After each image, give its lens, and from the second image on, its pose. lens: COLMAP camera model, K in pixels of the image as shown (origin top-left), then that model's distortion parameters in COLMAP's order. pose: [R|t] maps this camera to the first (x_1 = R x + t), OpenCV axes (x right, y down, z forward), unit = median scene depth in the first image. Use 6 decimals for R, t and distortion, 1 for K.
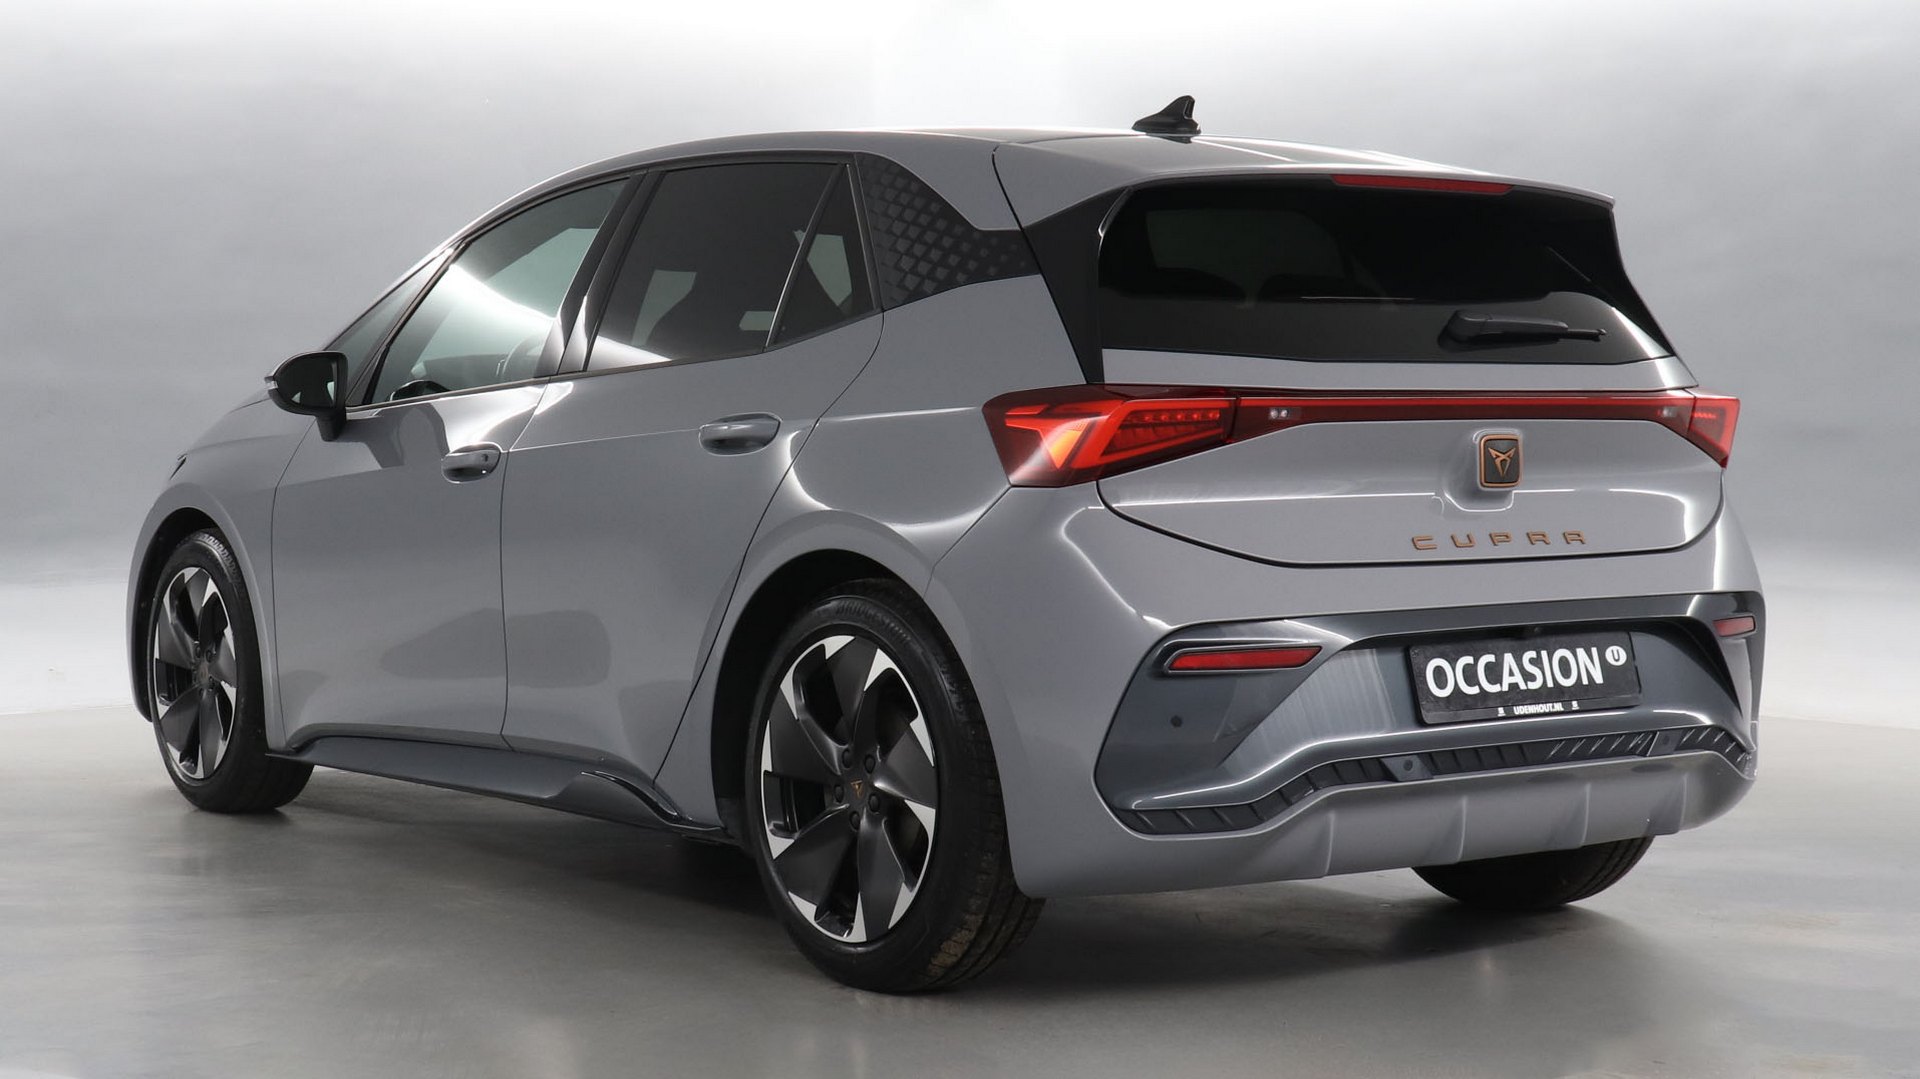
lens RADIAL K [[3355.2, 0, 960.0], [0, 3355.2, 539.5], [0, 0, 1]] dist [-0.074109, -0.029044]
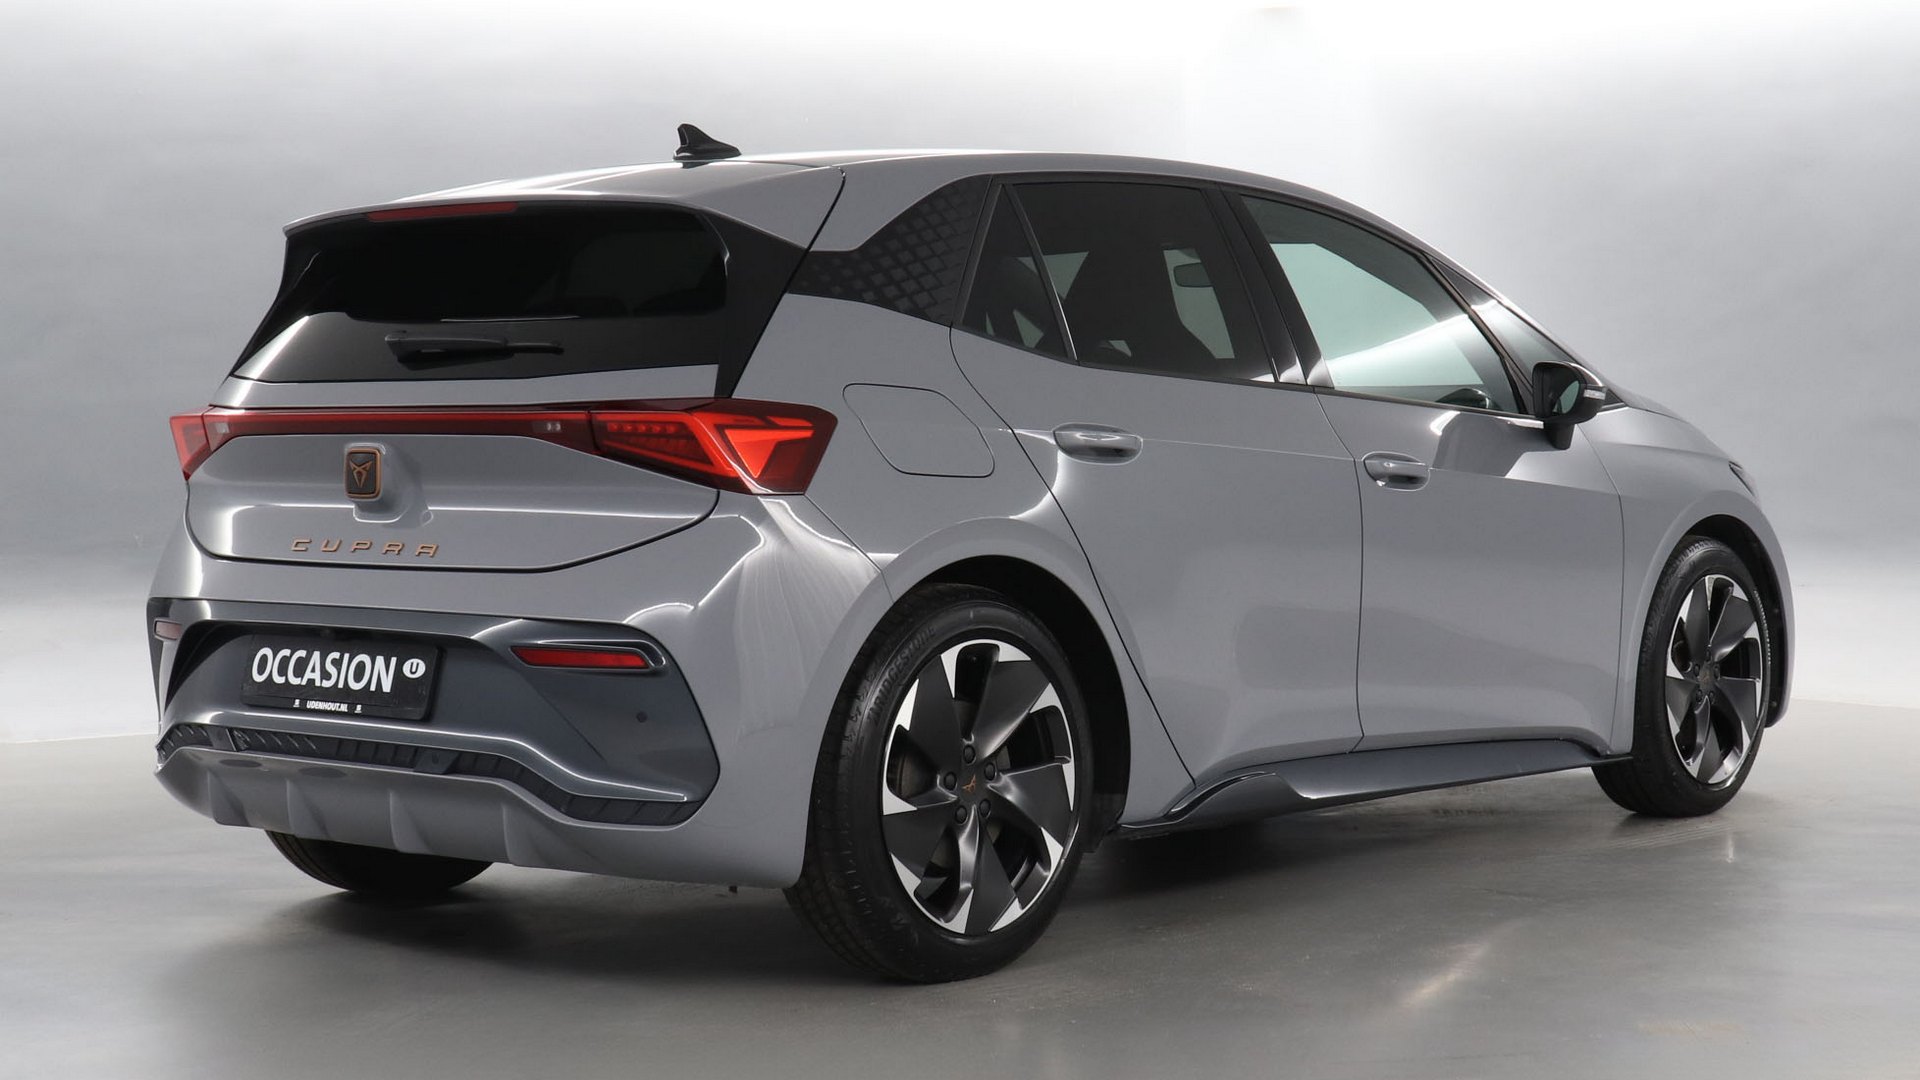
lens RADIAL K [[3355.2, 0, 960.0], [0, 3355.2, 540.0], [0, 0, 1]] dist [-0.074109, -0.029044]
pose [[0.190131, 0.040512, -0.980923, 1.248612], [-0.036570, 0.998747, 0.034159, -0.045710], [0.981077, 0.029378, 0.191374, 0.990744]]
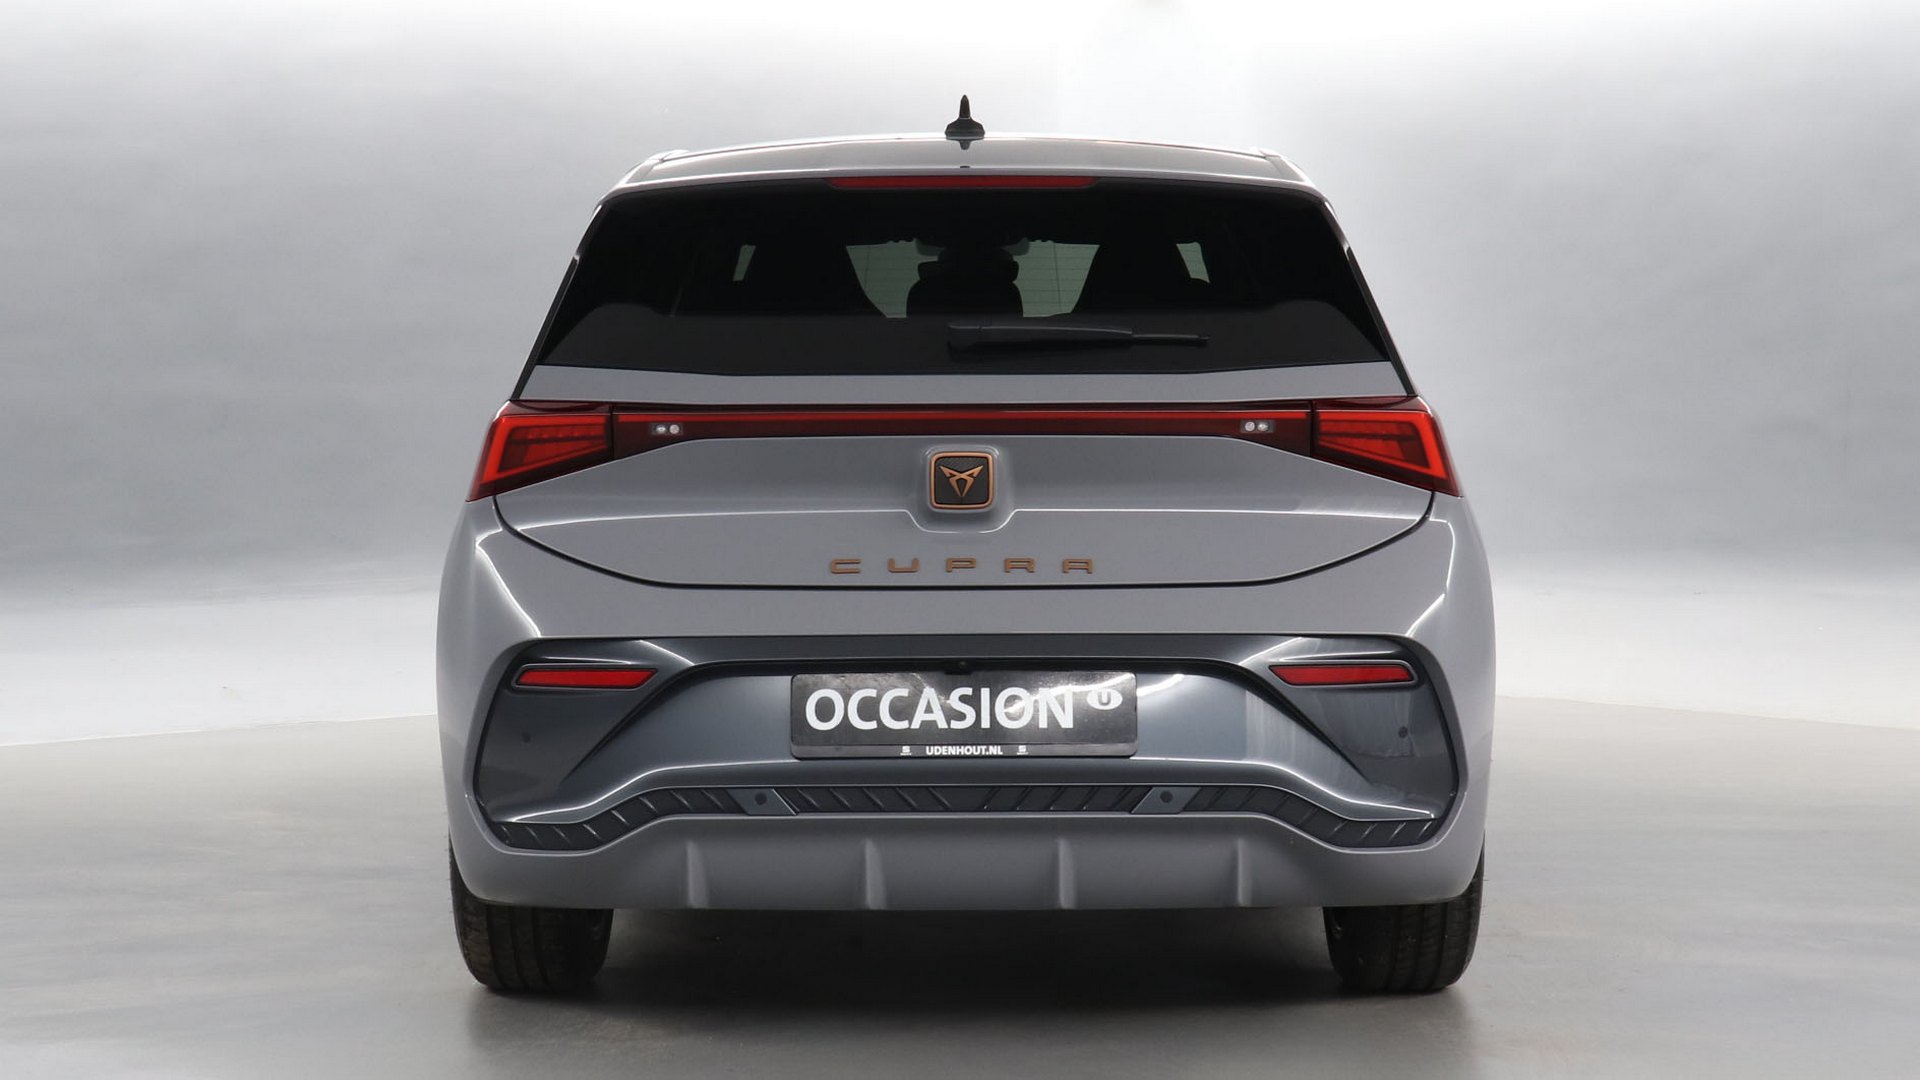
lens RADIAL K [[3355.2, 0, 960.0], [0, 3355.2, 540.0], [0, 0, 1]] dist [-0.074109, -0.029044]
pose [[0.788412, 0.022080, -0.614751, 0.735490], [-0.023026, 0.999715, 0.006376, -0.013026], [0.614716, 0.009128, 0.788695, 0.272351]]
